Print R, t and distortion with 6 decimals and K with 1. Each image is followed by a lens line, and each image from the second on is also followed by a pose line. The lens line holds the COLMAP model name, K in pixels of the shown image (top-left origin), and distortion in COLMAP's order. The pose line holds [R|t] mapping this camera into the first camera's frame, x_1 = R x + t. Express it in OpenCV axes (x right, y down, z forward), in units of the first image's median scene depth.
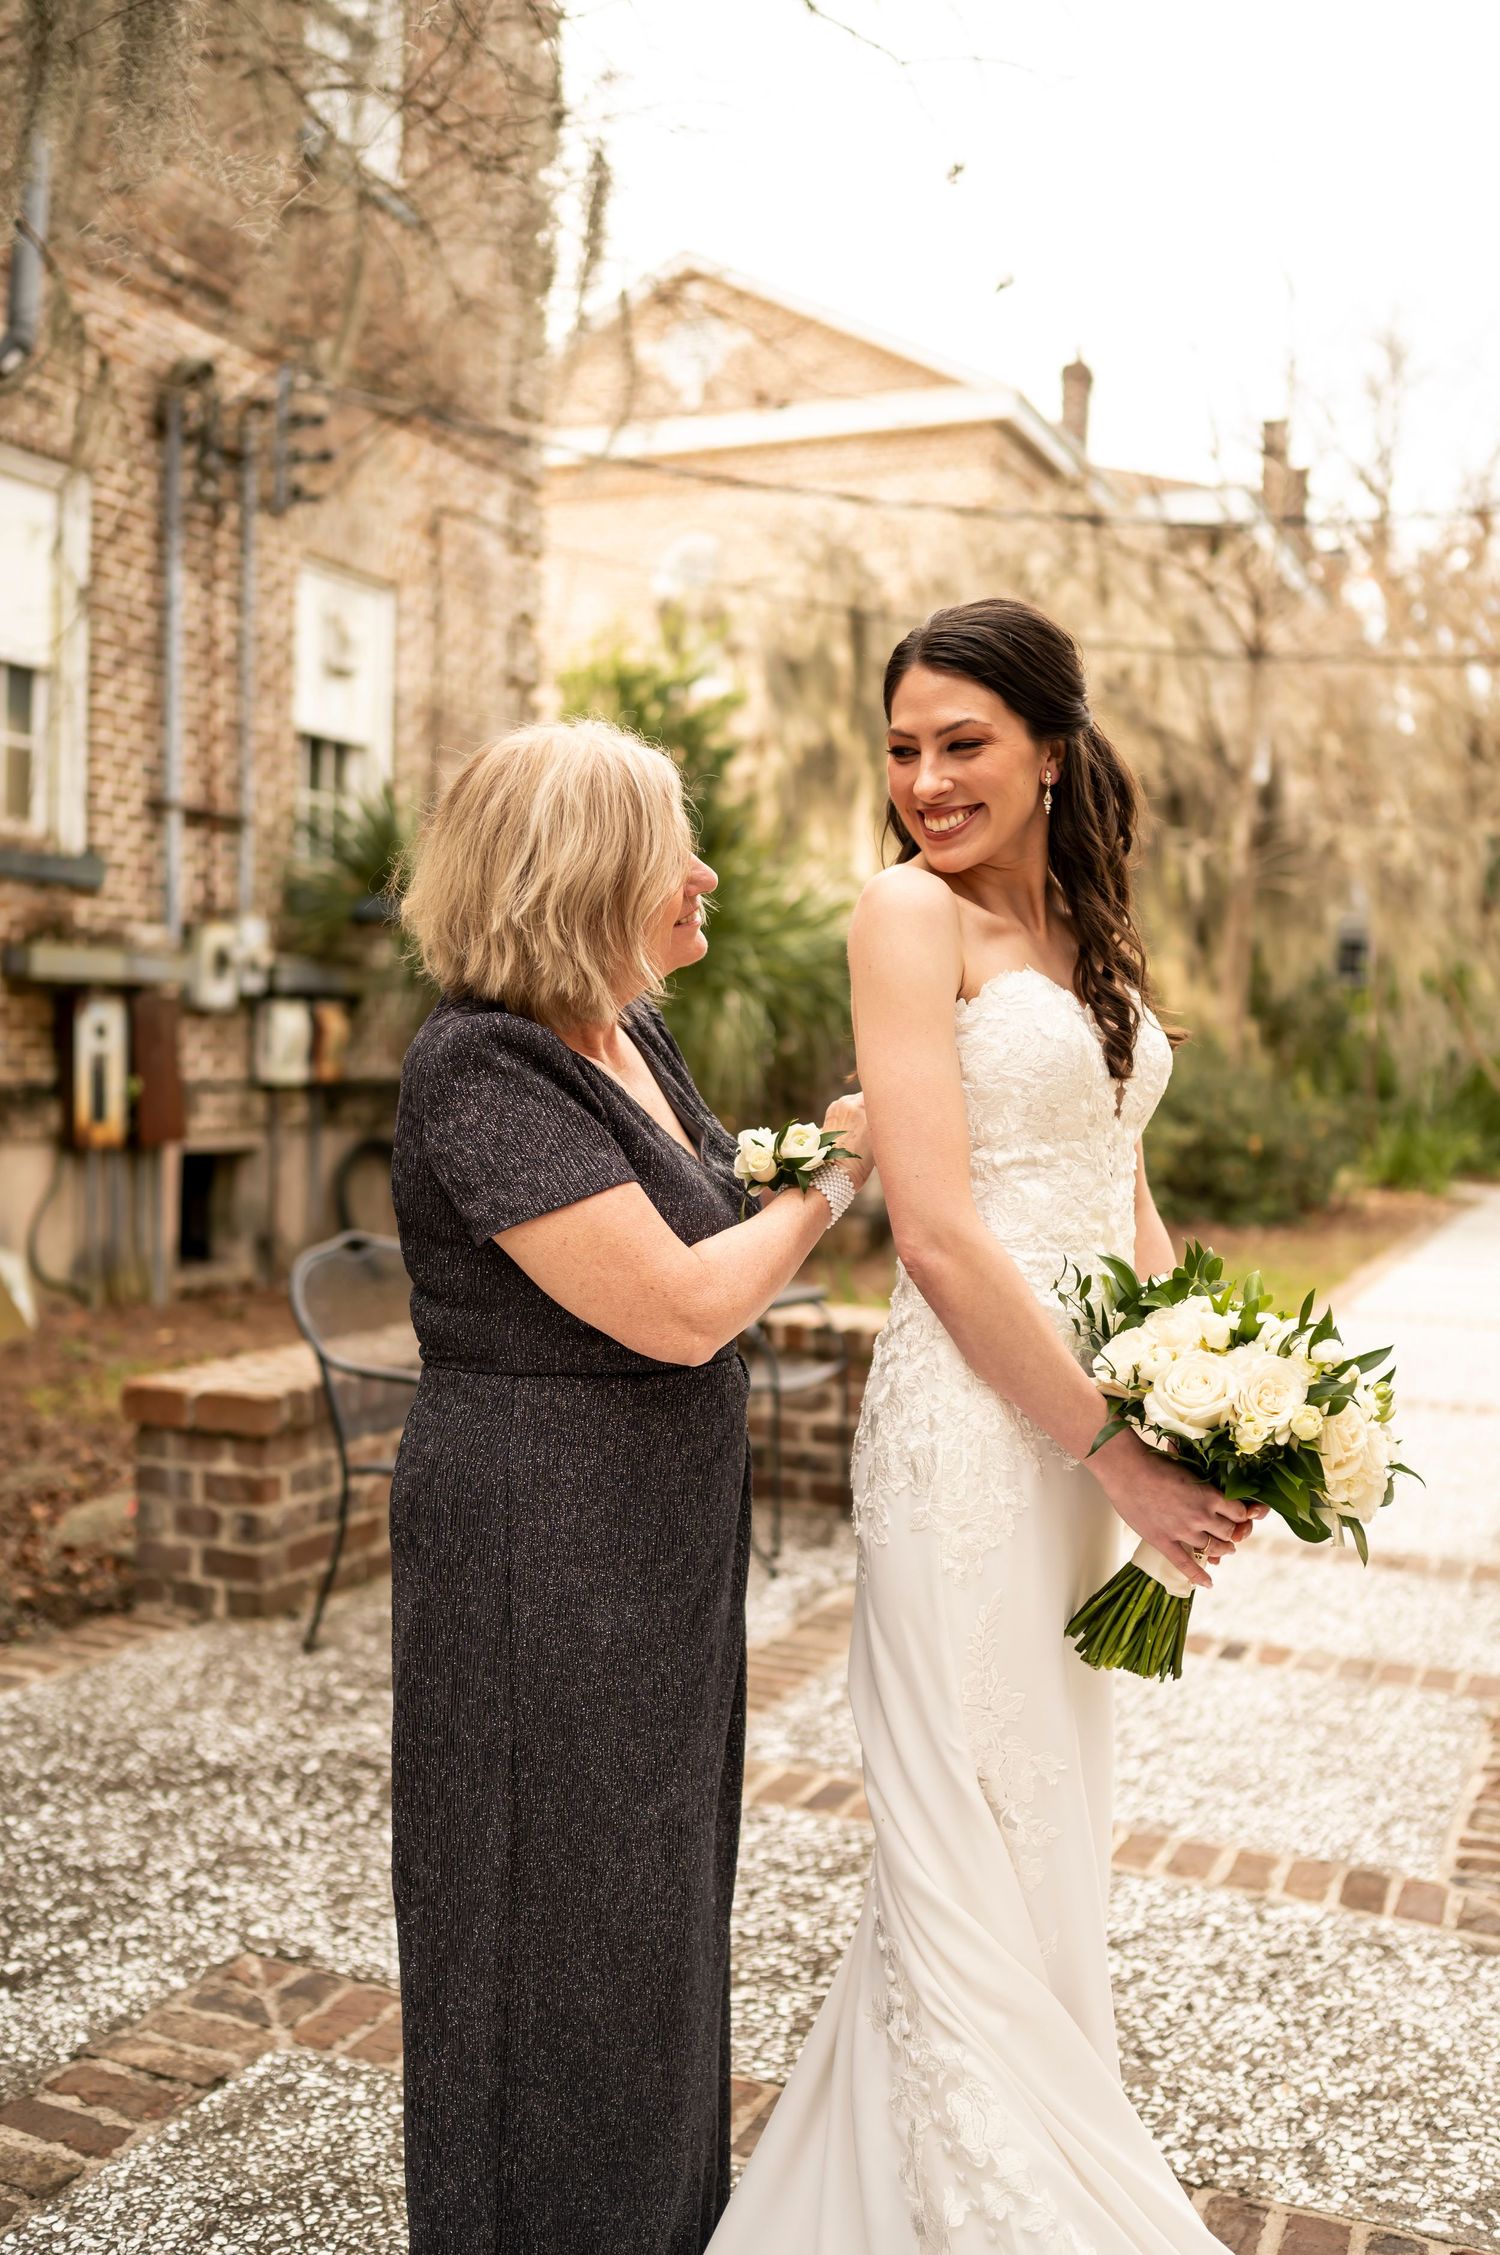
lens RADIAL K [[2138.8, 0, 750.9], [0, 2138.8, 1176.9], [0, 0, 1]] dist [-0.022171, 0.038862]
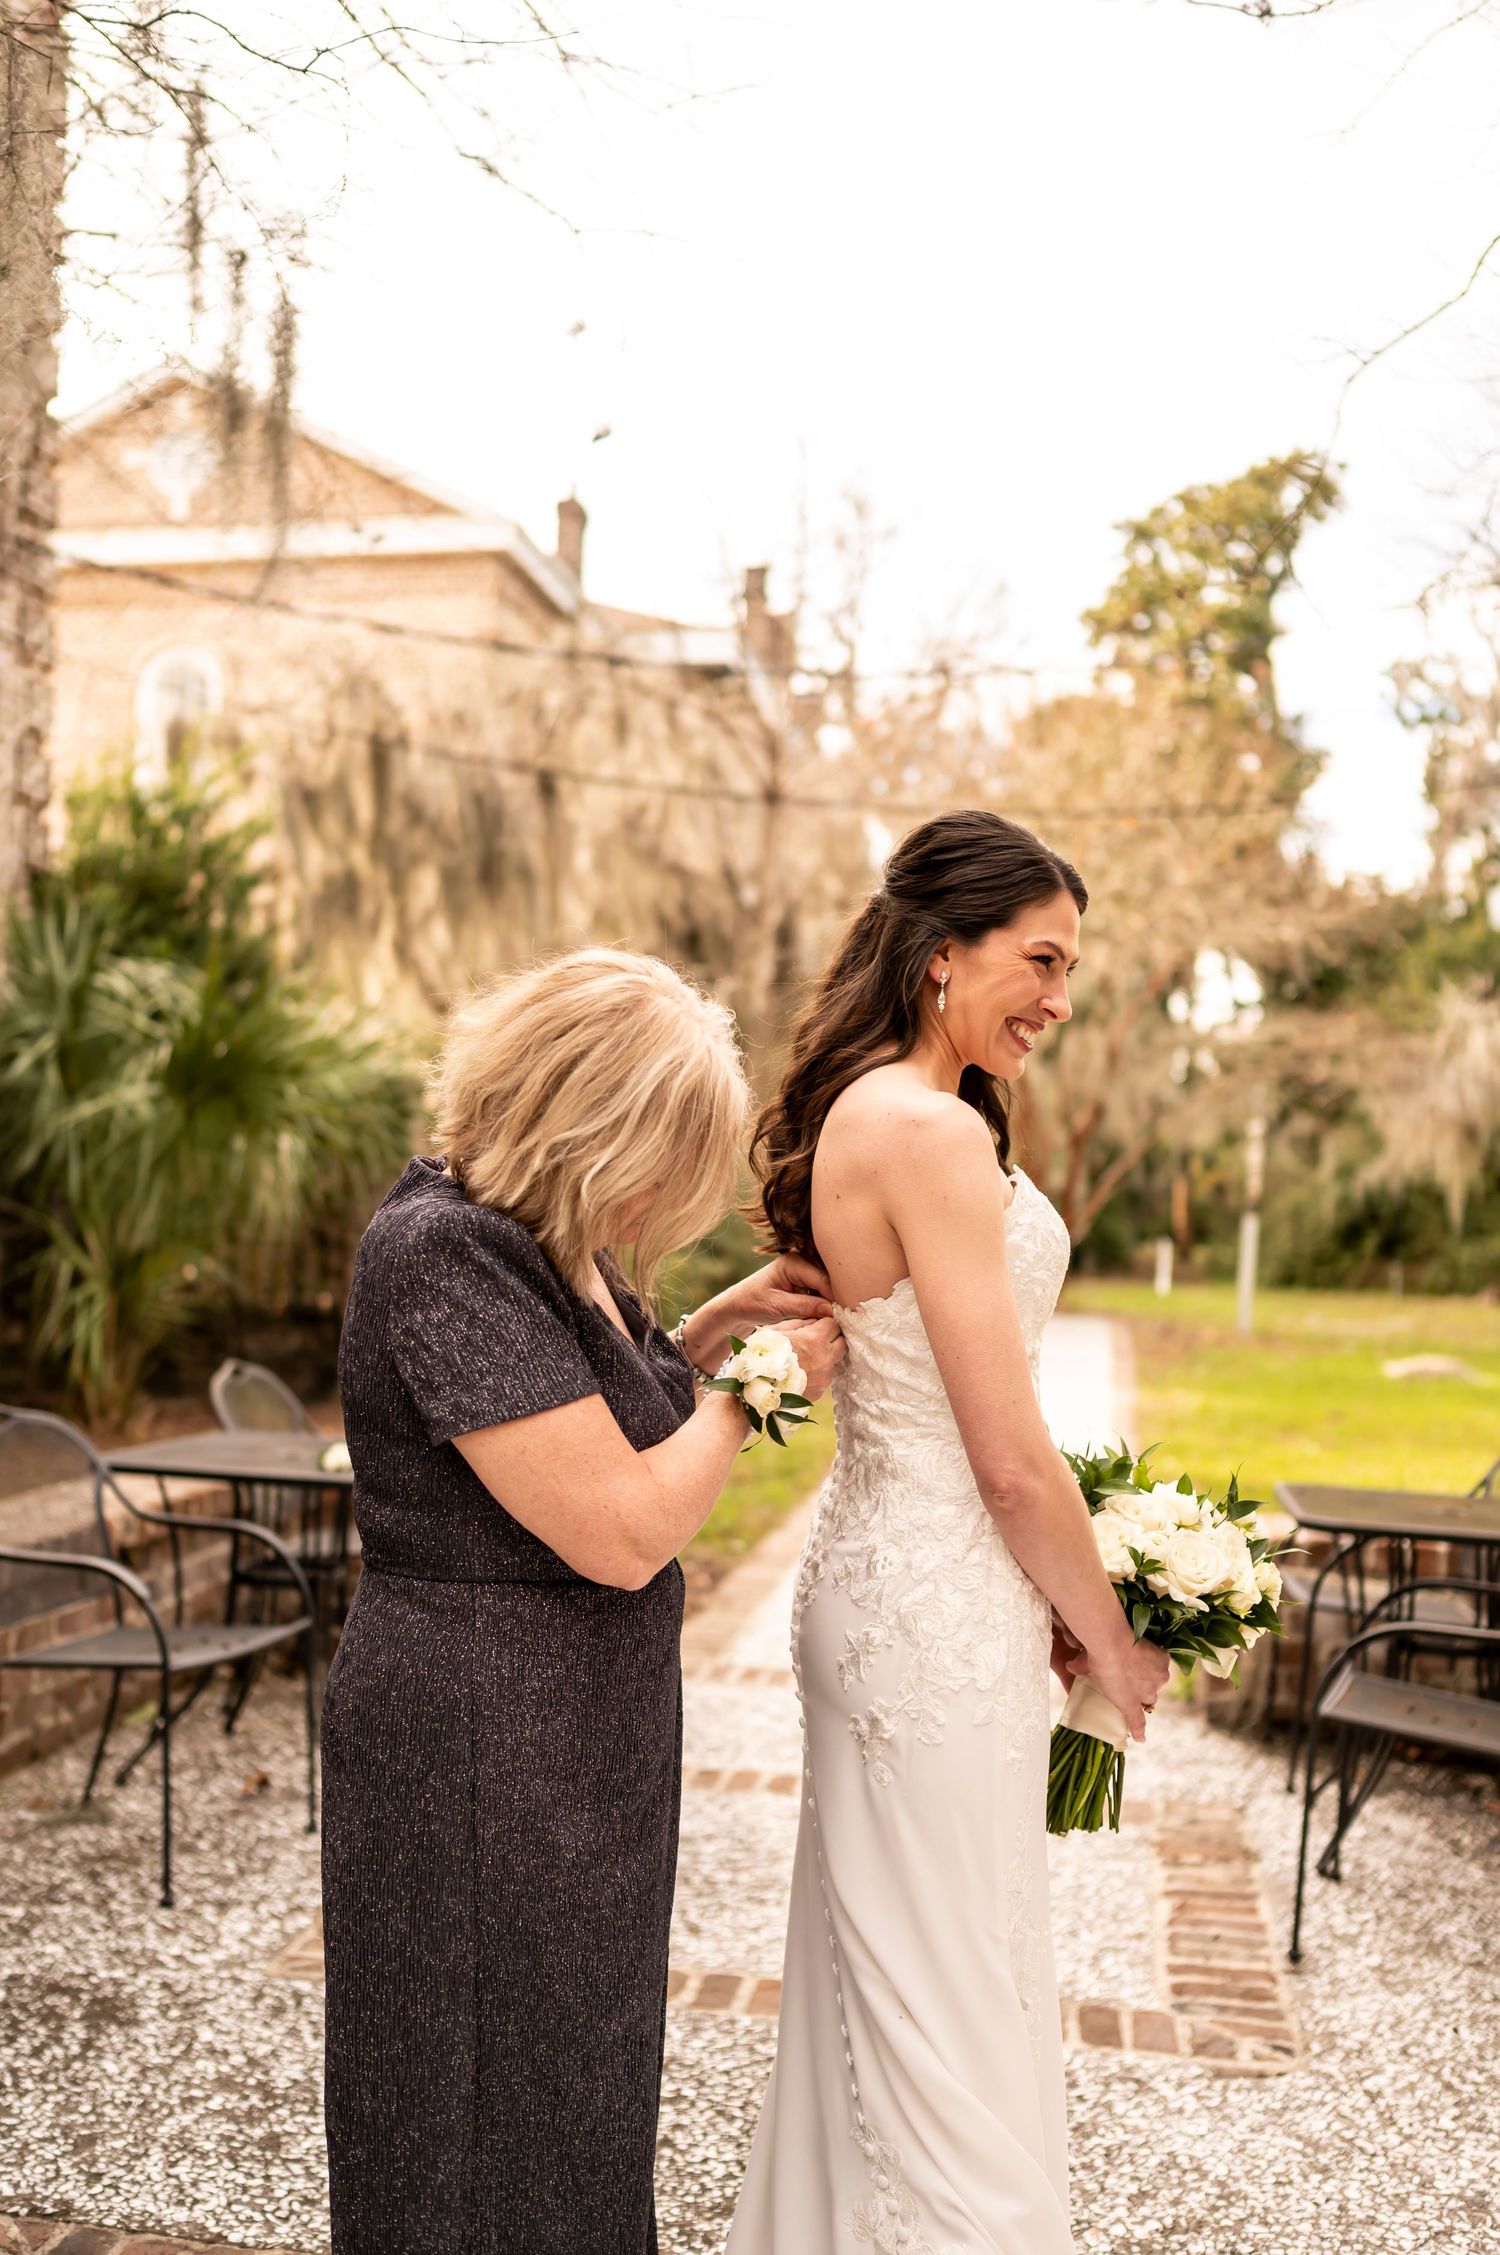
lens RADIAL K [[2172.9, 0, 737.6], [0, 2172.9, 1214.7], [0, 0, 1]] dist [-0.002842, 0.003501]
pose [[0.971574, -0.007826, 0.236608, -0.128074], [0.017683, 0.999060, -0.039567, -0.018915], [-0.236076, 0.042626, 0.970799, 0.004433]]
